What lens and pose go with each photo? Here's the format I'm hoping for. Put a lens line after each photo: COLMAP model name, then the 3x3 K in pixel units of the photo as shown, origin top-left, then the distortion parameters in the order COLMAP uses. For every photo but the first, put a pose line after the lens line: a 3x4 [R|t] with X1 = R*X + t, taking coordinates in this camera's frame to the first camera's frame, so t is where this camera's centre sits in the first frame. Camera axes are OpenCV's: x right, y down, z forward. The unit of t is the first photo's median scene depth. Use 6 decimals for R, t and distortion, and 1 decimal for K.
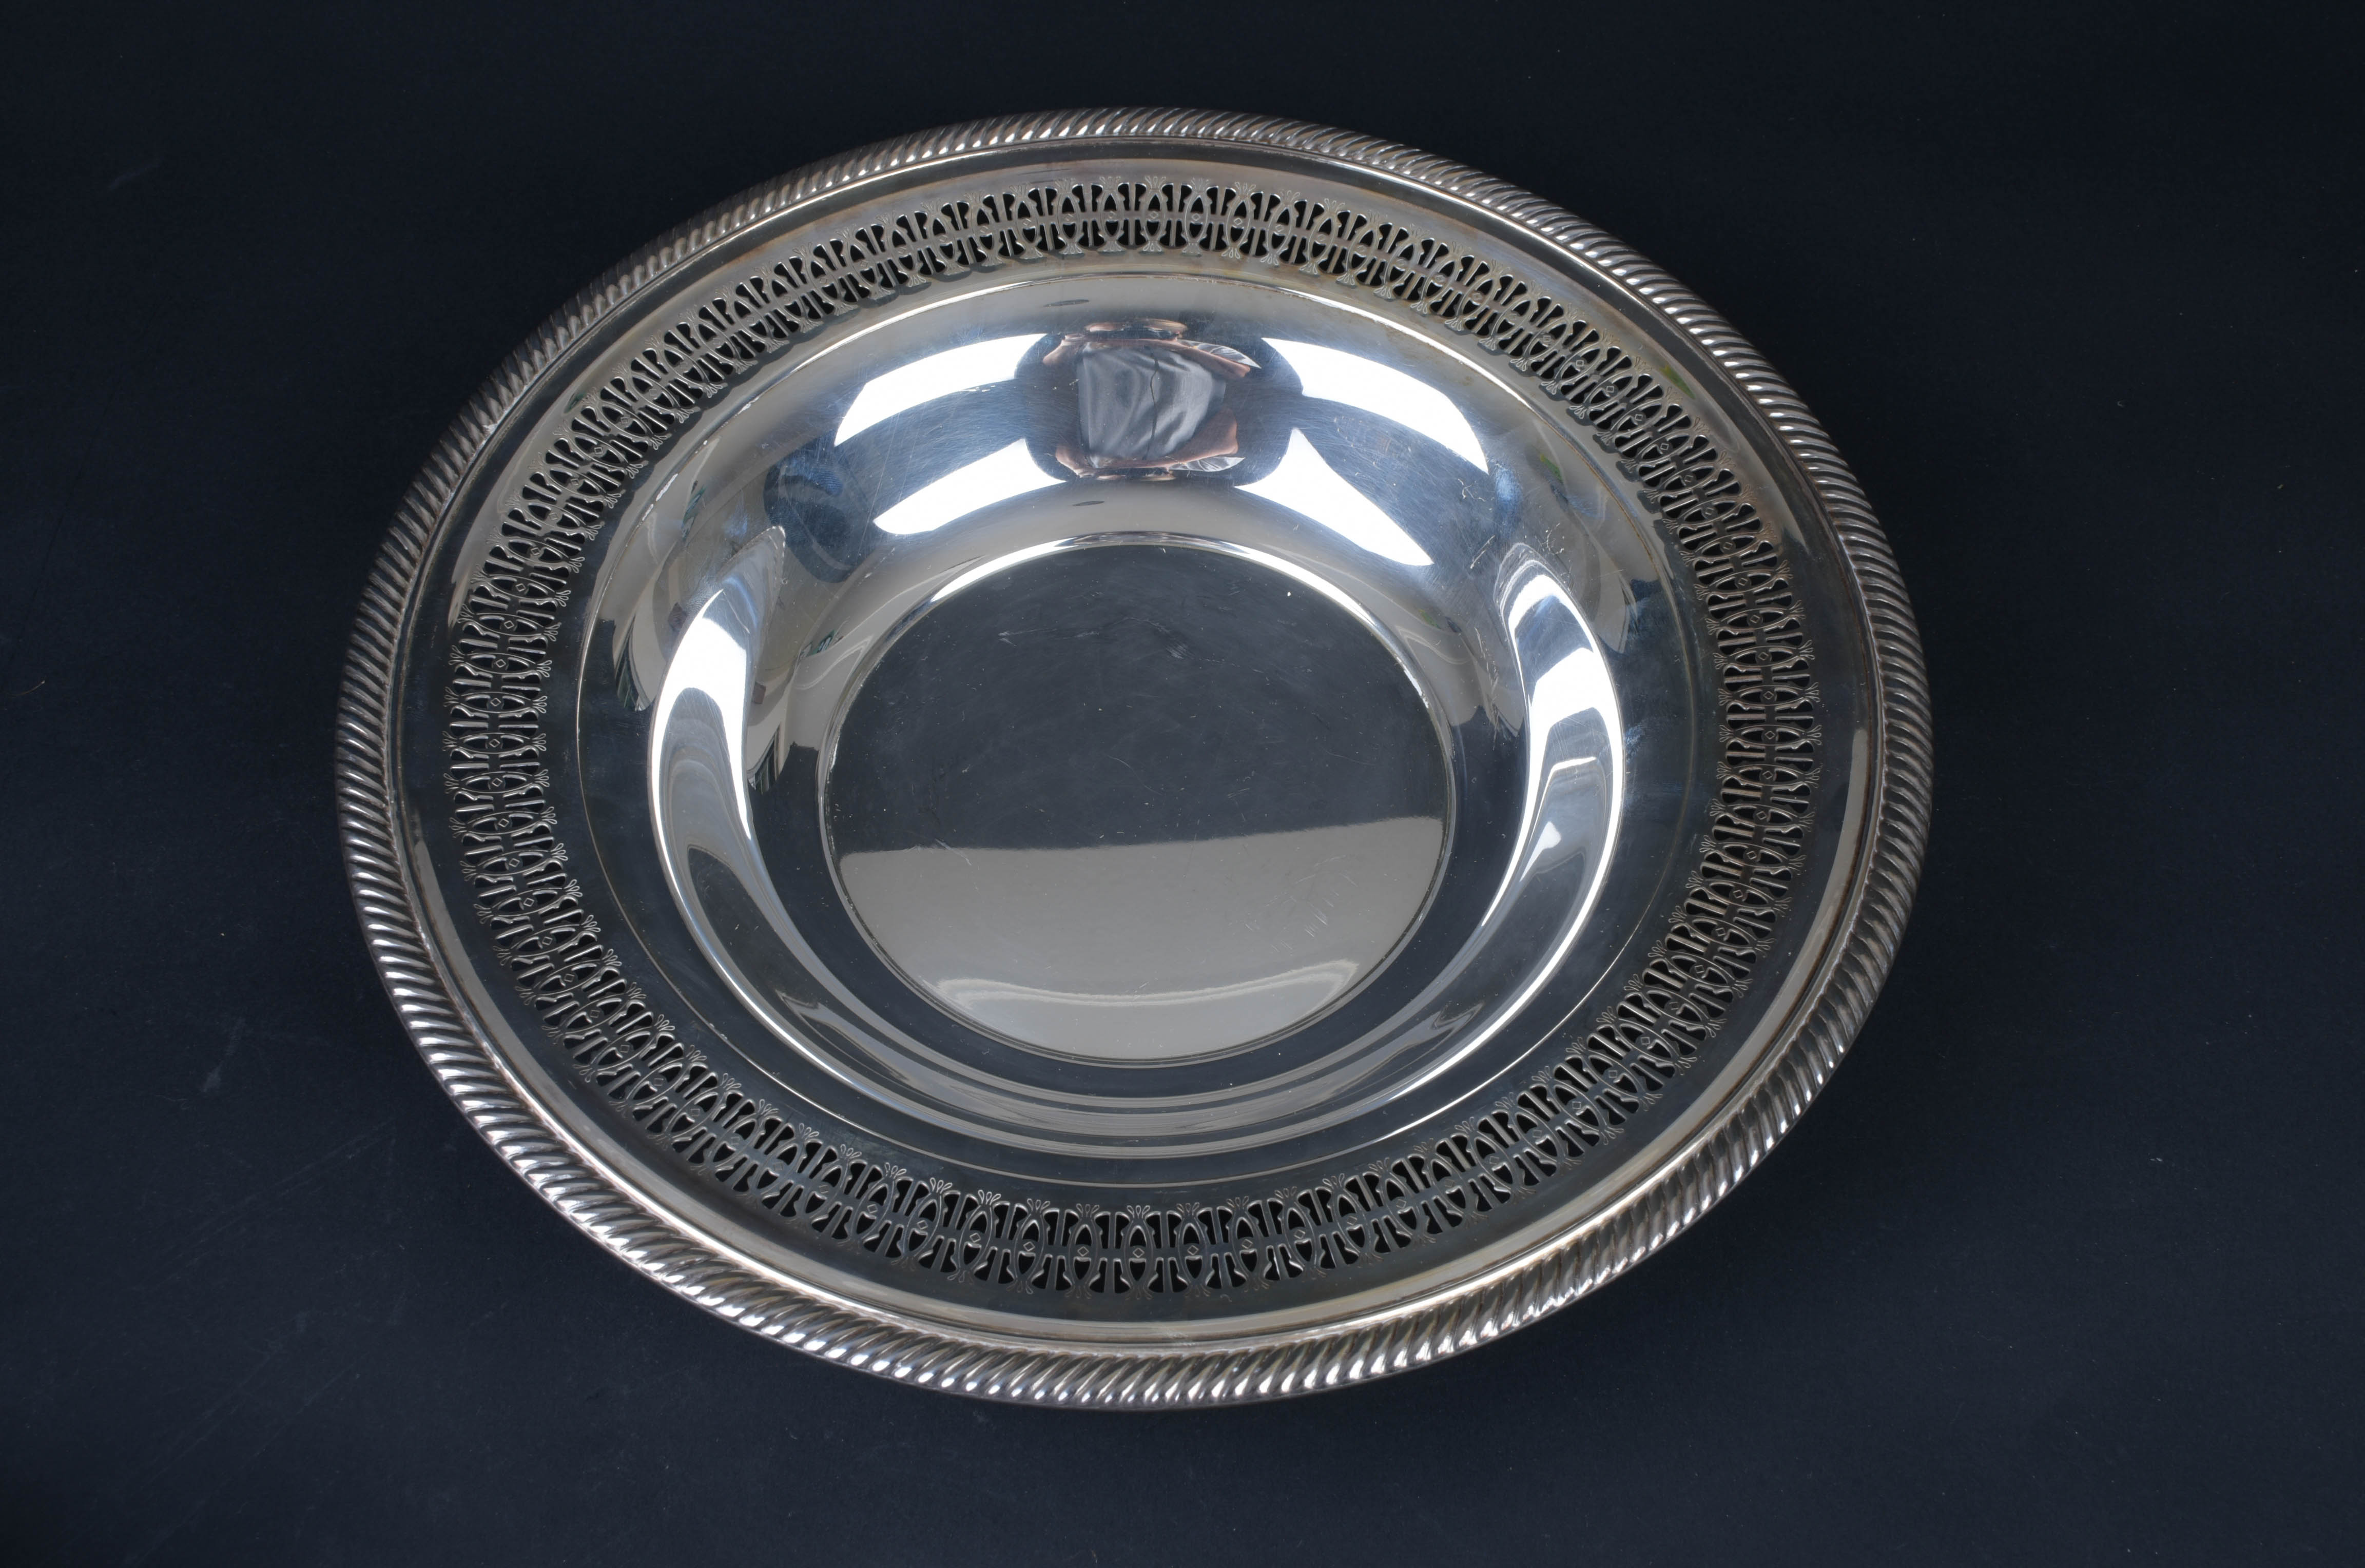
lens RADIAL K [[2843.4, 0, 1182.5], [0, 2843.4, 784.0], [0, 0, 1]] dist [0.032714, 0.060839]
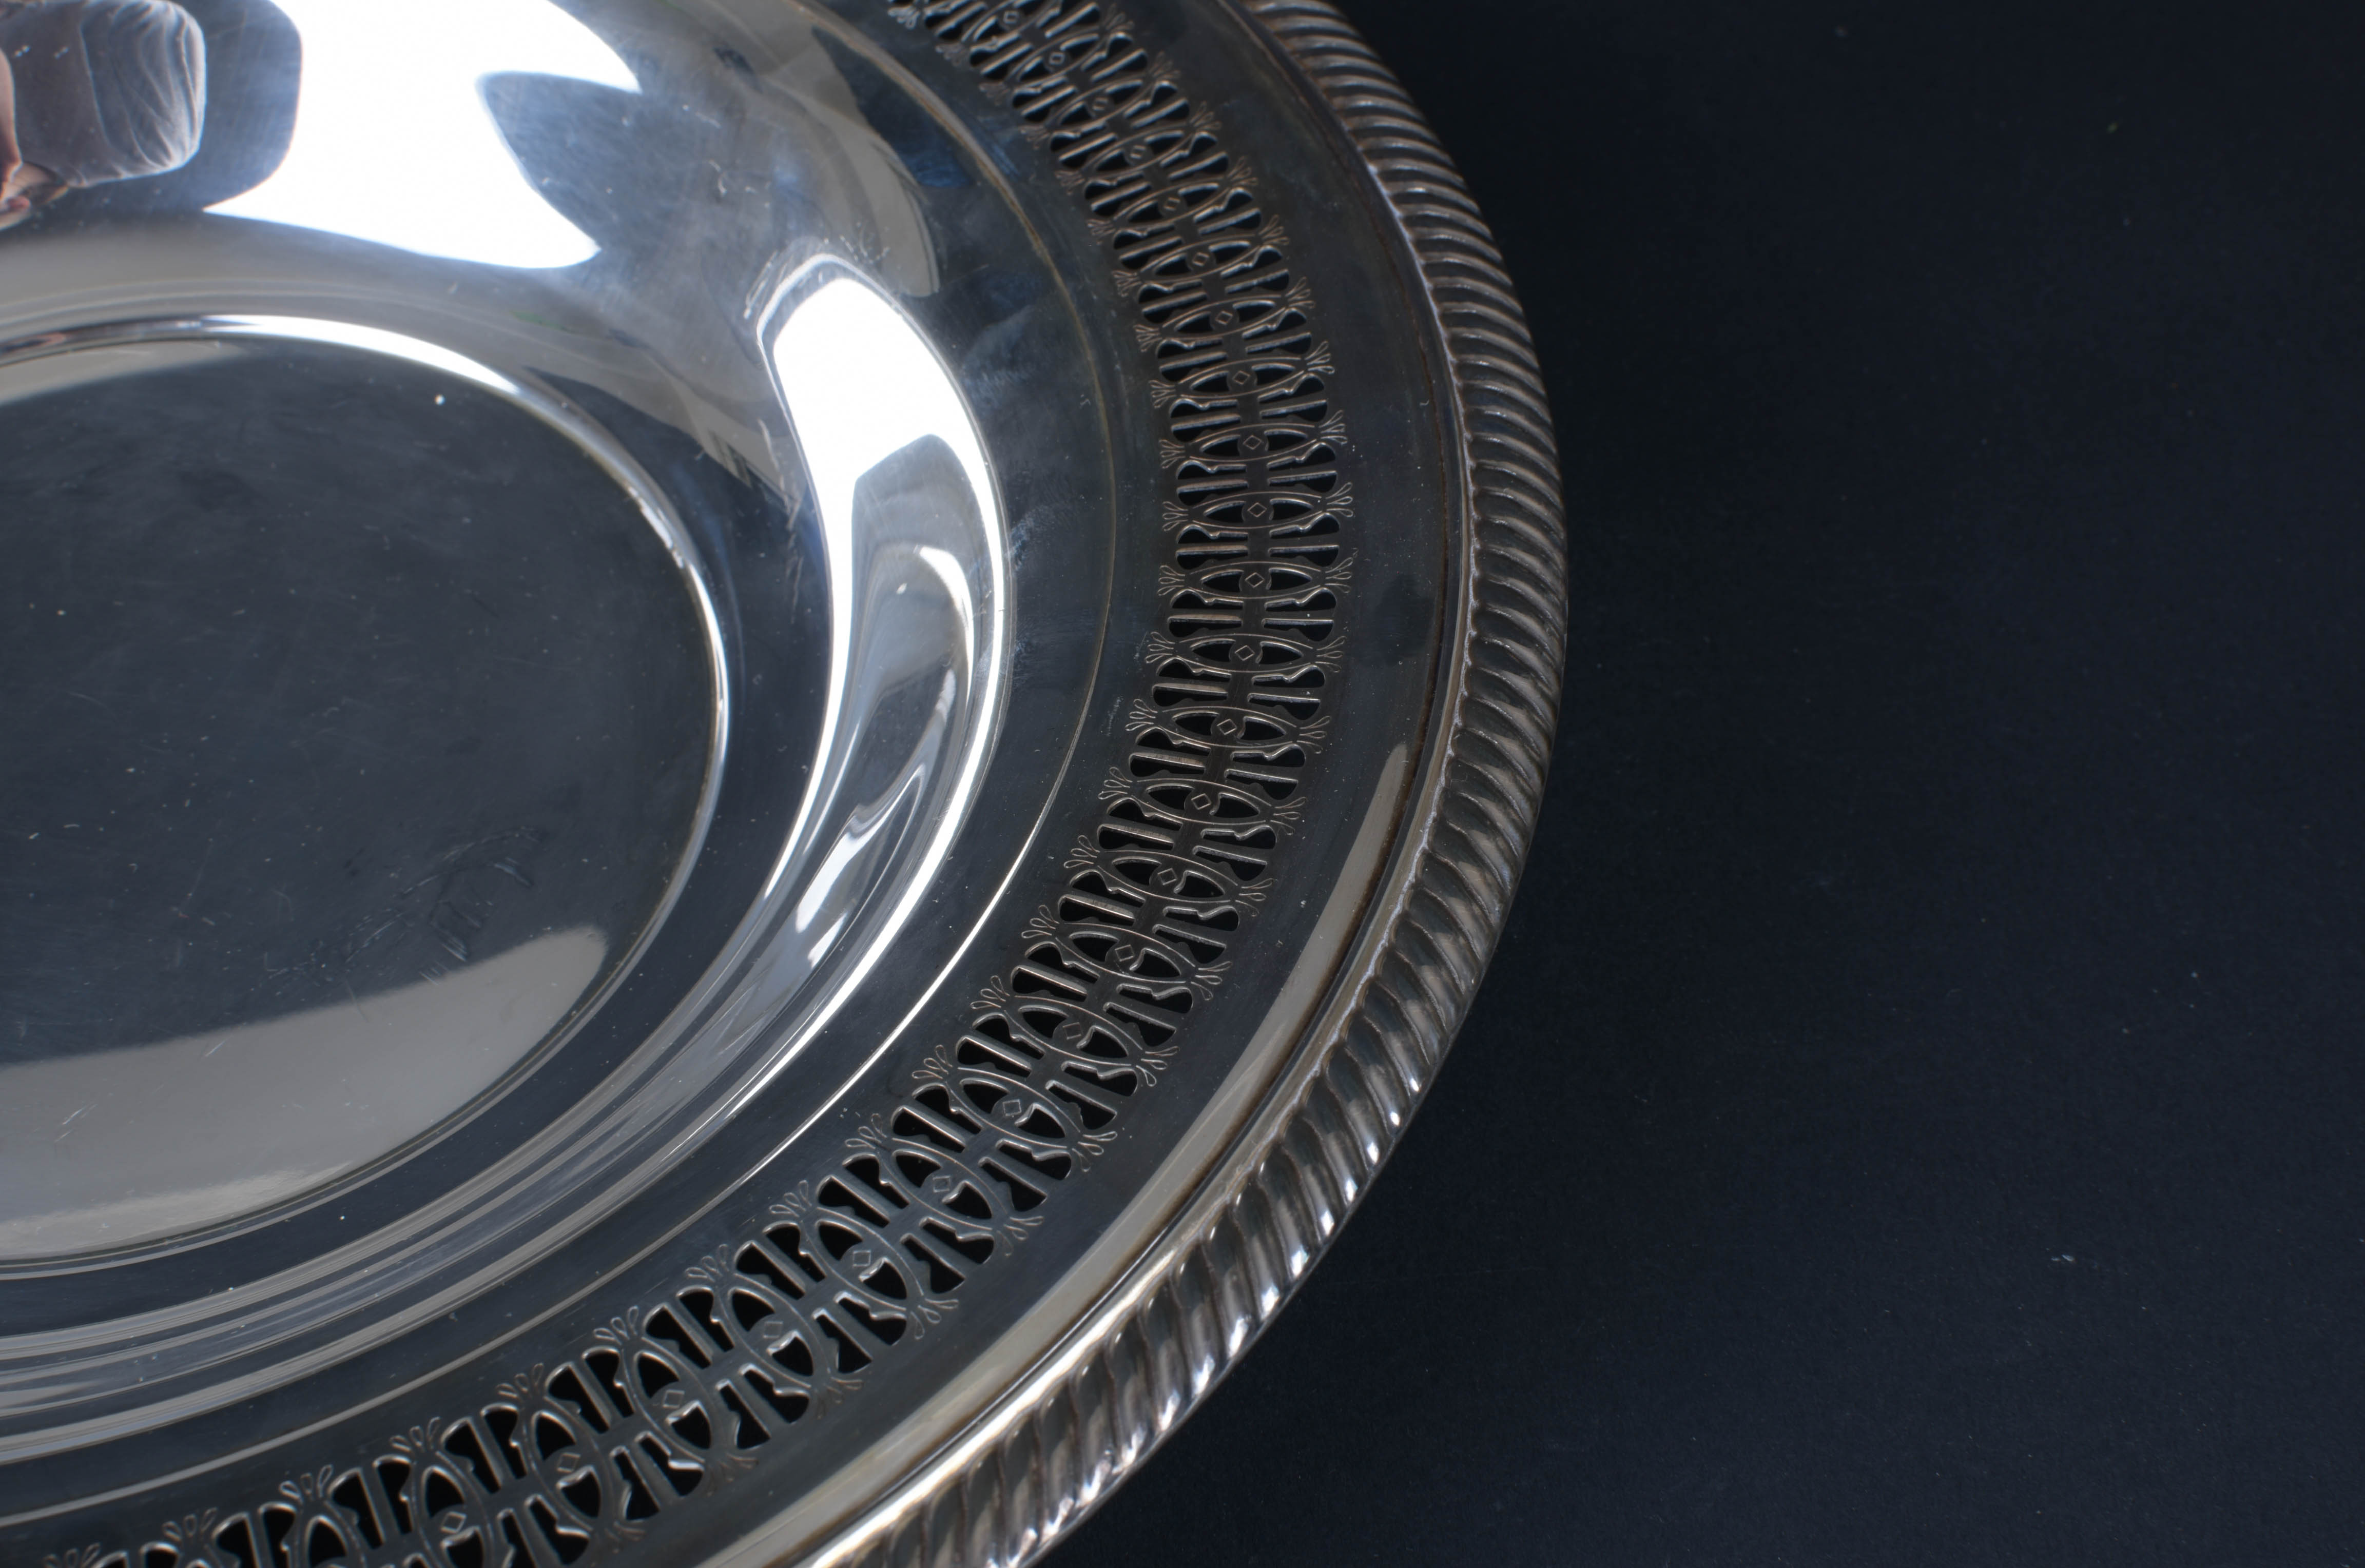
lens RADIAL K [[2843.4, 0, 1182.5], [0, 2843.4, 784.0], [0, 0, 1]] dist [0.032714, 0.060839]
pose [[0.993045, -0.081910, 0.084570, 0.149426], [0.087664, 0.993913, -0.066718, 0.068165], [-0.078590, 0.073667, 0.994181, 0.504087]]
